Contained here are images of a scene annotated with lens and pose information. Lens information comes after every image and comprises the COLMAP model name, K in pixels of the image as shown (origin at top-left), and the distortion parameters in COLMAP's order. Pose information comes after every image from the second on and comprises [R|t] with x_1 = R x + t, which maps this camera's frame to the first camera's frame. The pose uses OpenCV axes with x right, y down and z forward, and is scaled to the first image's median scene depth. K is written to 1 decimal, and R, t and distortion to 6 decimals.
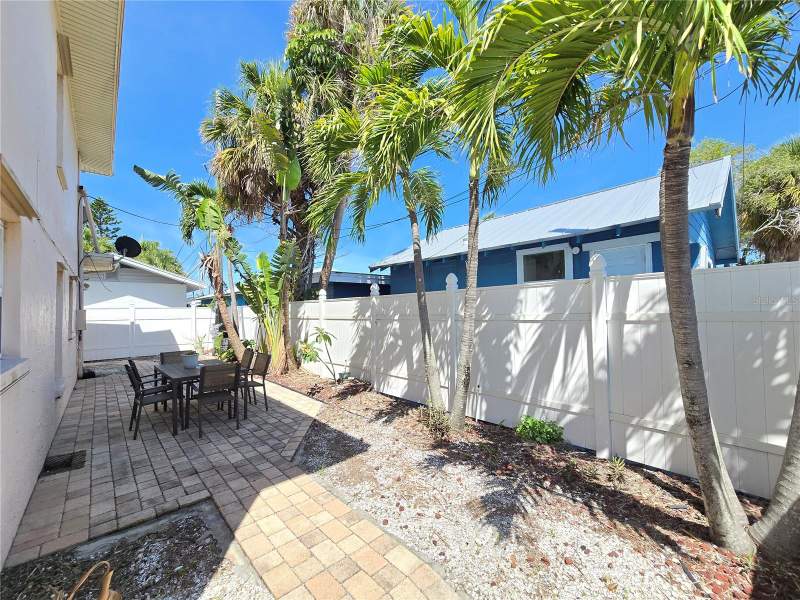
lens RADIAL K [[332.9, 0, 397.0], [0, 332.9, 301.2], [0, 0, 1]] dist [-0.000988, 0.000036]
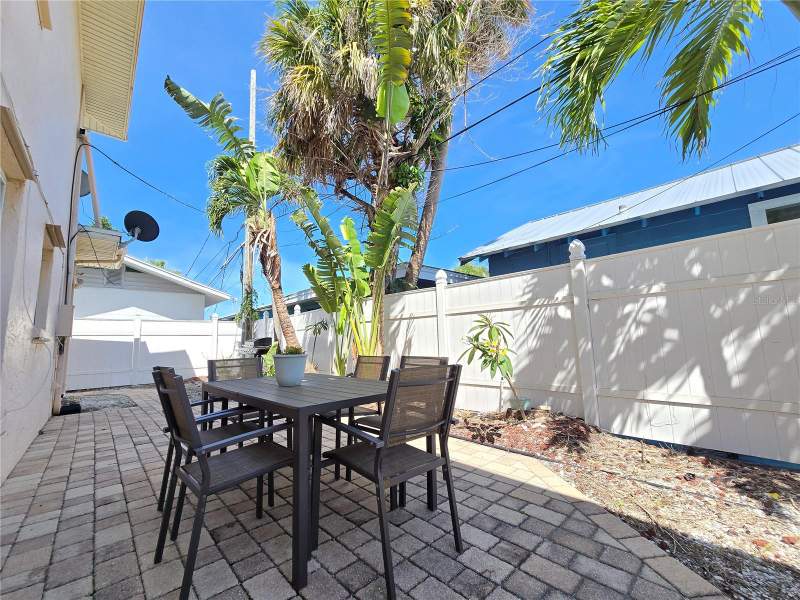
lens RADIAL K [[332.9, 0, 397.0], [0, 332.9, 301.2], [0, 0, 1]] dist [-0.000988, 0.000036]
pose [[0.999953, -0.008394, 0.004832, -0.358956], [0.008820, 0.995334, -0.096081, 0.099216], [-0.004003, 0.096119, 0.995362, 0.408246]]
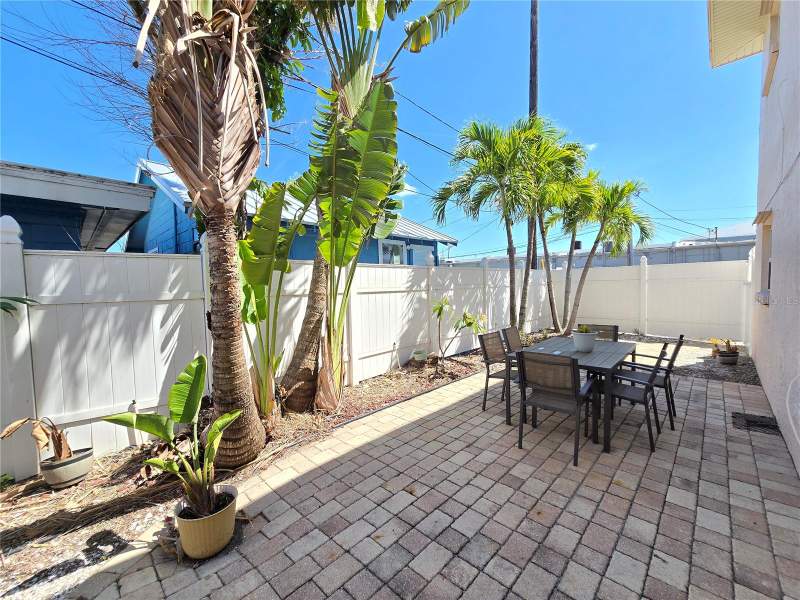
lens RADIAL K [[332.9, 0, 397.0], [0, 332.9, 301.2], [0, 0, 1]] dist [-0.000988, 0.000036]
pose [[-0.072500, -0.024187, 0.997075, -0.975812], [0.001892, 0.999701, 0.024388, 0.060798], [-0.997367, 0.003655, -0.072433, 1.092278]]
